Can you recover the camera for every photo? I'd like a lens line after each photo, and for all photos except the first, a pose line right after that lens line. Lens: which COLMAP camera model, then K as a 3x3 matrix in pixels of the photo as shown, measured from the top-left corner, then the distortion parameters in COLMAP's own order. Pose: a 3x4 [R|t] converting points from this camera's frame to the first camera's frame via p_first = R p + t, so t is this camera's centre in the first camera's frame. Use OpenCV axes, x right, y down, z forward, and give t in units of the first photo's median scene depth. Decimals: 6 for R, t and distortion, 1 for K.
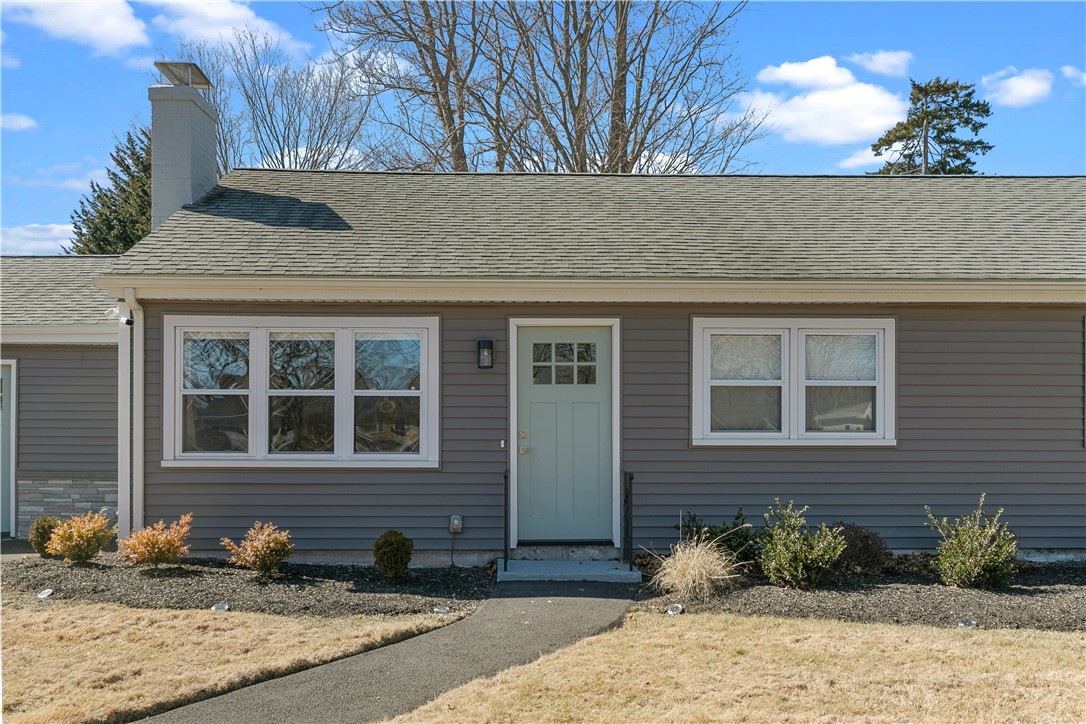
lens RADIAL K [[969.8, 0, 542.9], [0, 969.8, 423.1], [0, 0, 1]] dist [-0.006058, -0.003228]
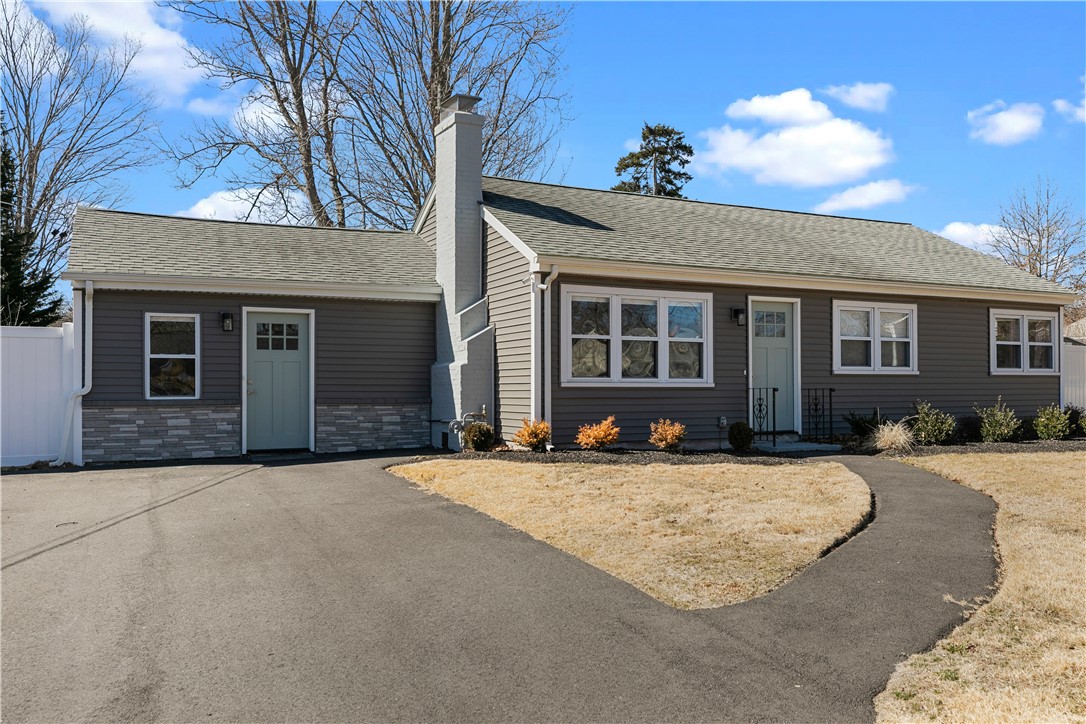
lens RADIAL K [[869.7, 0, 554.7], [0, 869.7, 386.6], [0, 0, 1]] dist [0.002792, 0.007305]
pose [[0.906763, -0.002733, 0.421632, -0.940561], [0.001917, 0.999995, 0.002360, 0.040723], [-0.421636, -0.001331, 0.906764, -0.188708]]
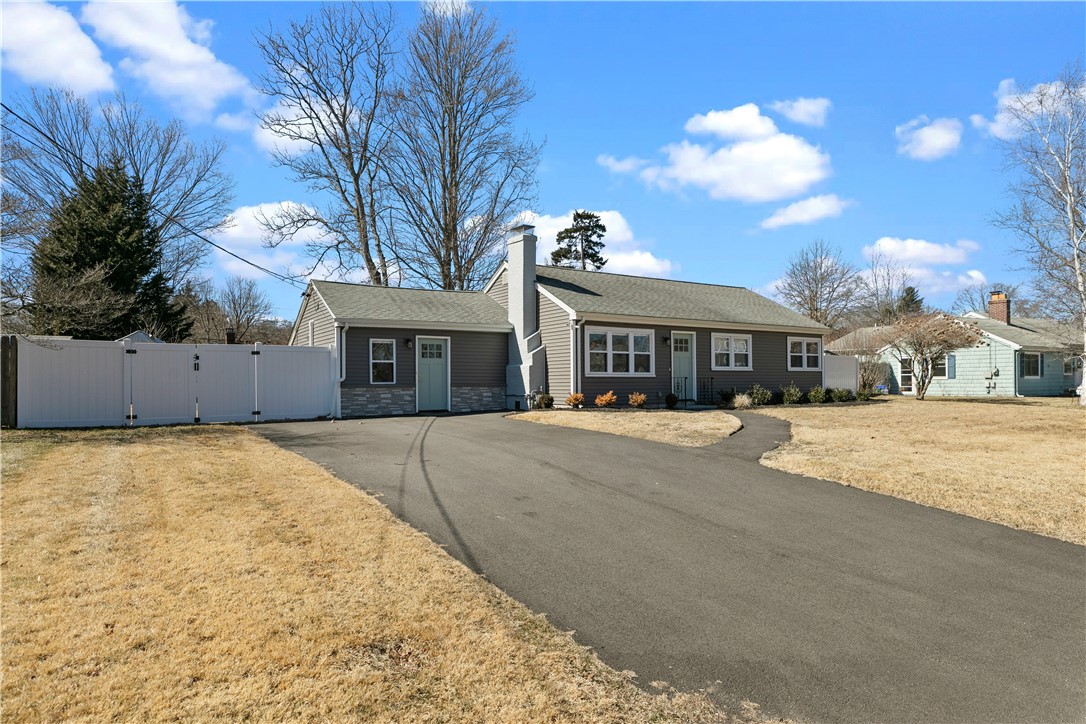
lens RADIAL K [[634.3, 0, 556.0], [0, 634.3, 387.6], [0, 0, 1]] dist [-0.000426, -0.000261]
pose [[0.852168, -0.010389, 0.523165, -1.452717], [0.005291, 0.999923, 0.011240, 0.055182], [-0.523241, -0.006810, 0.852157, -0.590687]]
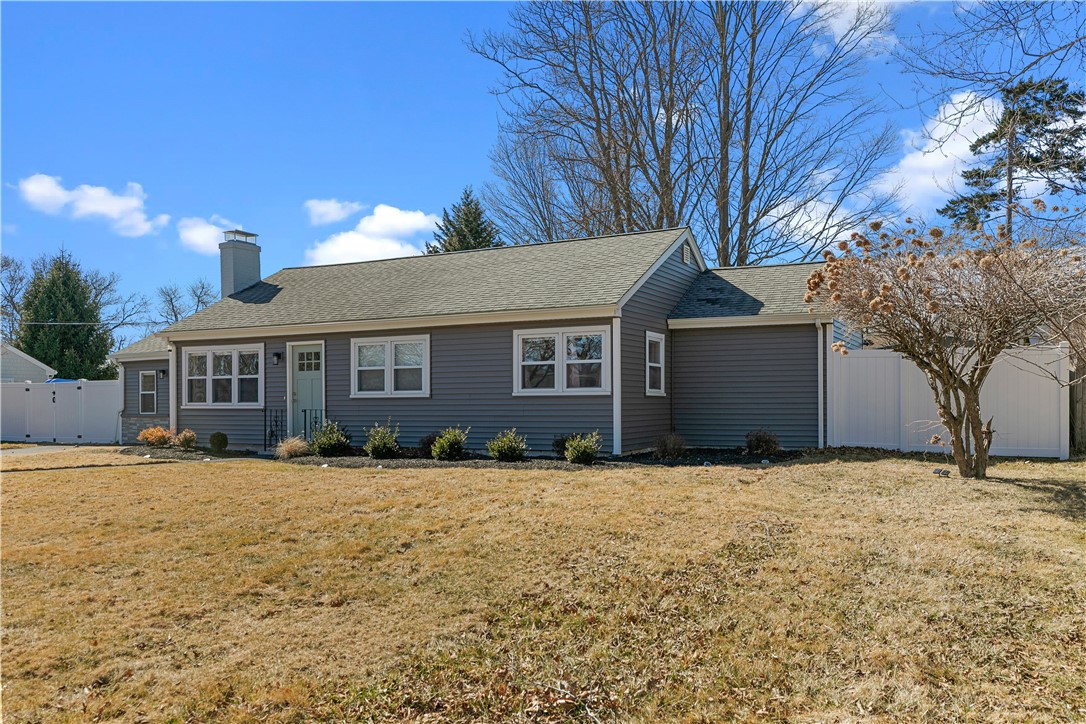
lens RADIAL K [[861.3, 0, 547.5], [0, 861.3, 400.1], [0, 0, 1]] dist [-0.004862, -0.000758]
pose [[0.873965, -0.007875, -0.485924, 1.457582], [0.007851, 0.999967, -0.002086, 0.035190], [0.485925, -0.001992, 0.873998, -0.451414]]
